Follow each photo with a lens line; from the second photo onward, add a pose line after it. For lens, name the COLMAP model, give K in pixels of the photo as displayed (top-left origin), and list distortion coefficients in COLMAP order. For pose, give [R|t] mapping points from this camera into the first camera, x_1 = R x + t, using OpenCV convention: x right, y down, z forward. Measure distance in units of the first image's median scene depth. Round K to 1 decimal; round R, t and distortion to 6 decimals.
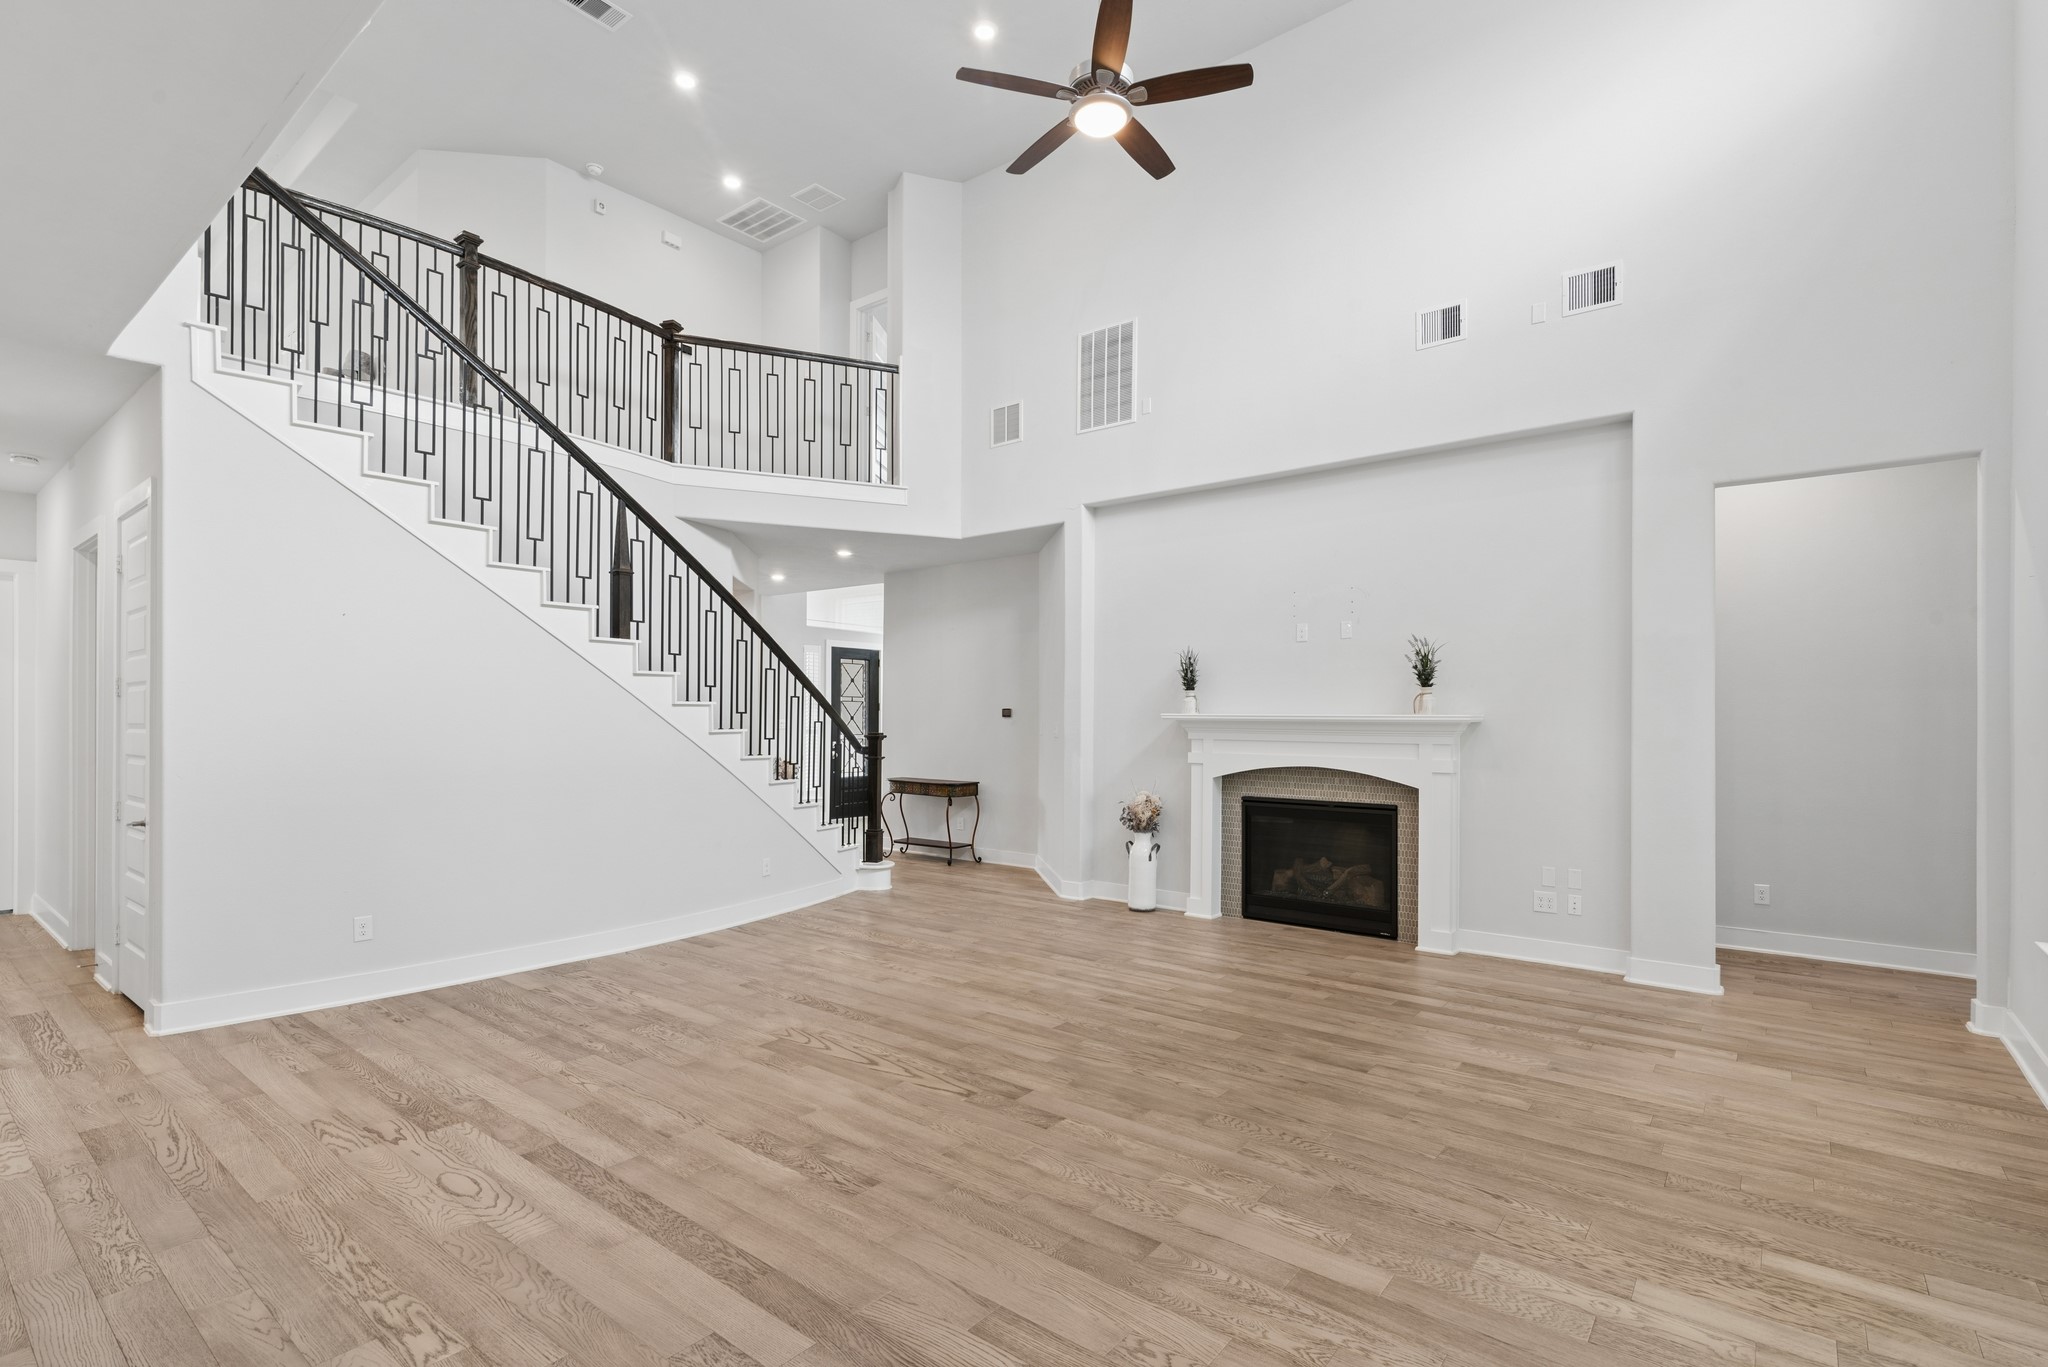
lens RADIAL K [[960.1, 0, 1020.6], [0, 960.1, 722.8], [0, 0, 1]] dist [0.002080, -0.003837]
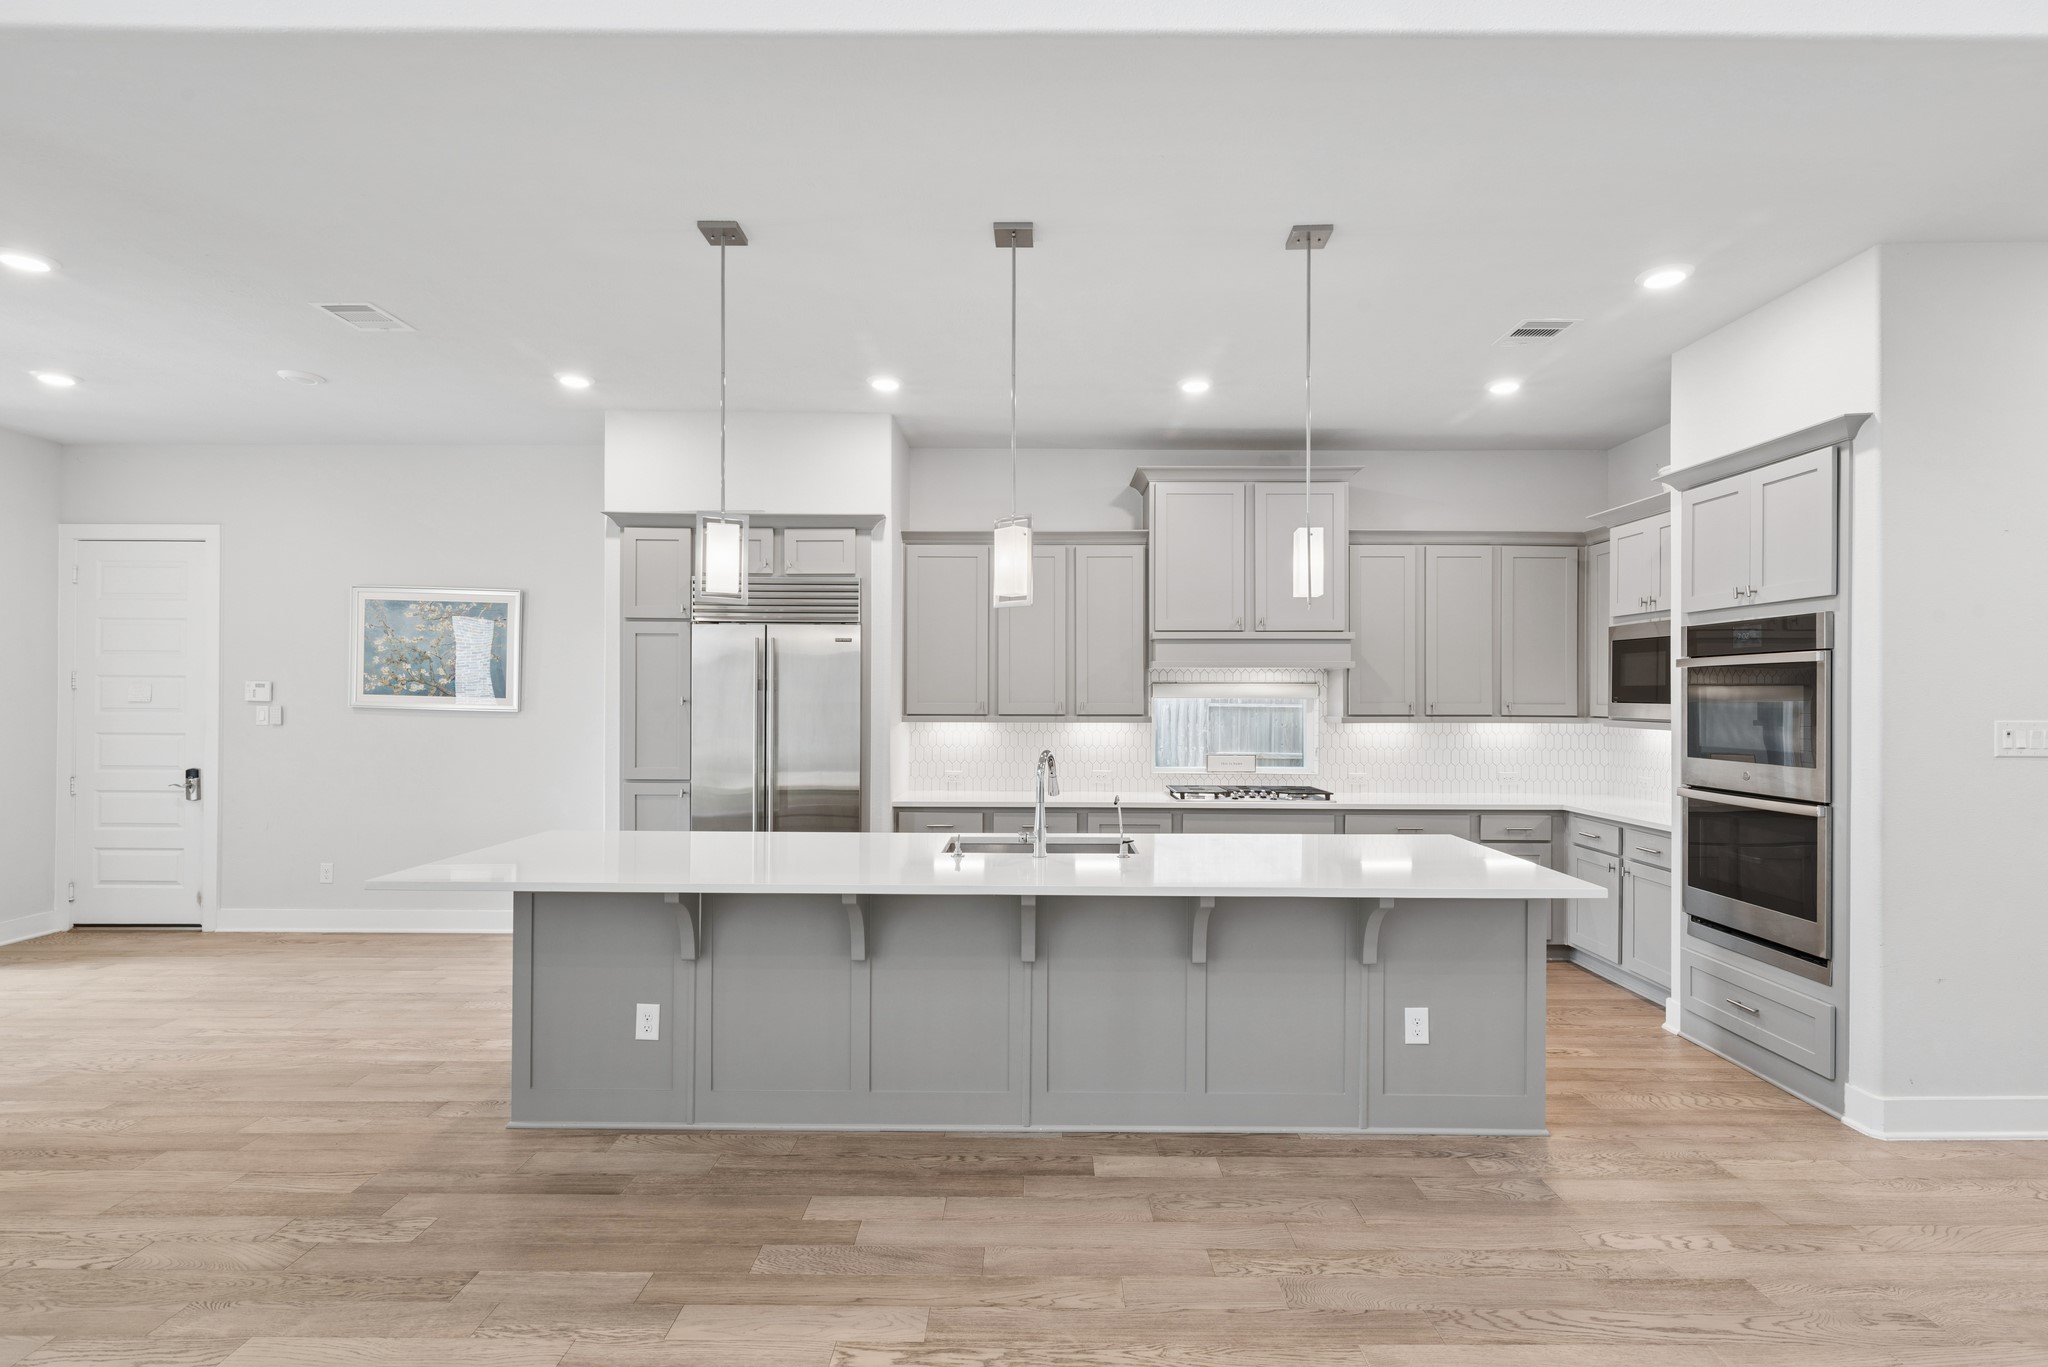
lens RADIAL K [[960.1, 0, 1024.6], [0, 960.1, 690.4], [0, 0, 1]] dist [0.002080, -0.003837]
pose [[-0.785911, -0.010016, -0.618258, -0.068937], [-0.009704, 0.999945, -0.003865, -0.011498], [0.618263, 0.002962, -0.785966, 0.933359]]
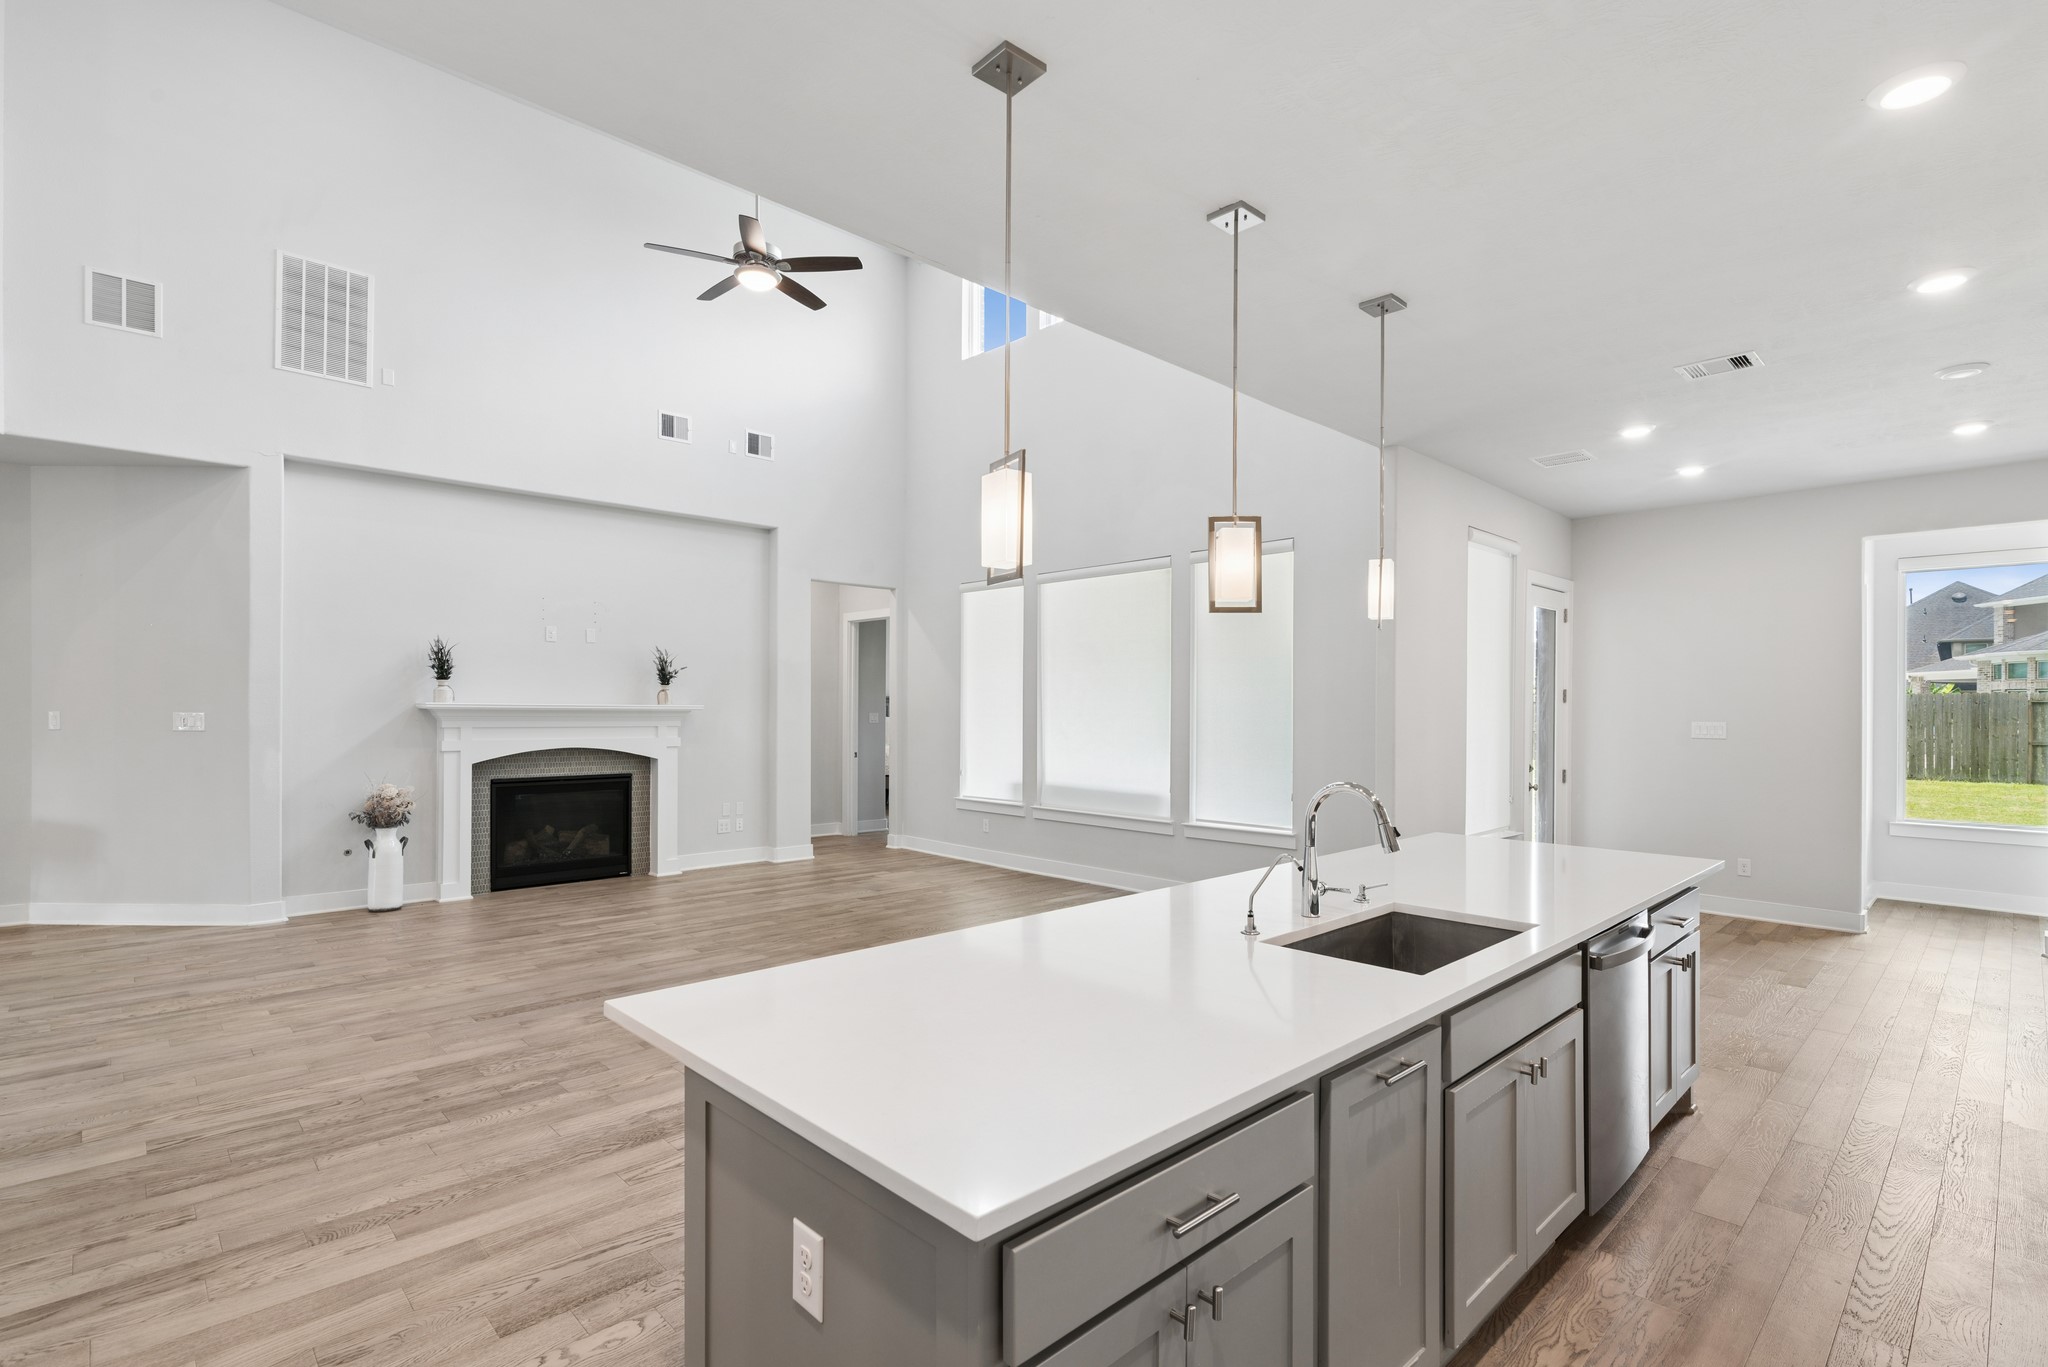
lens RADIAL K [[960.1, 0, 1037.1], [0, 960.1, 718.6], [0, 0, 1]] dist [0.002080, -0.003837]
pose [[0.120670, -0.014571, 0.992586, -1.210917], [-0.001726, 0.999888, 0.014888, -0.014215], [-0.992691, -0.003510, 0.120631, 0.412026]]
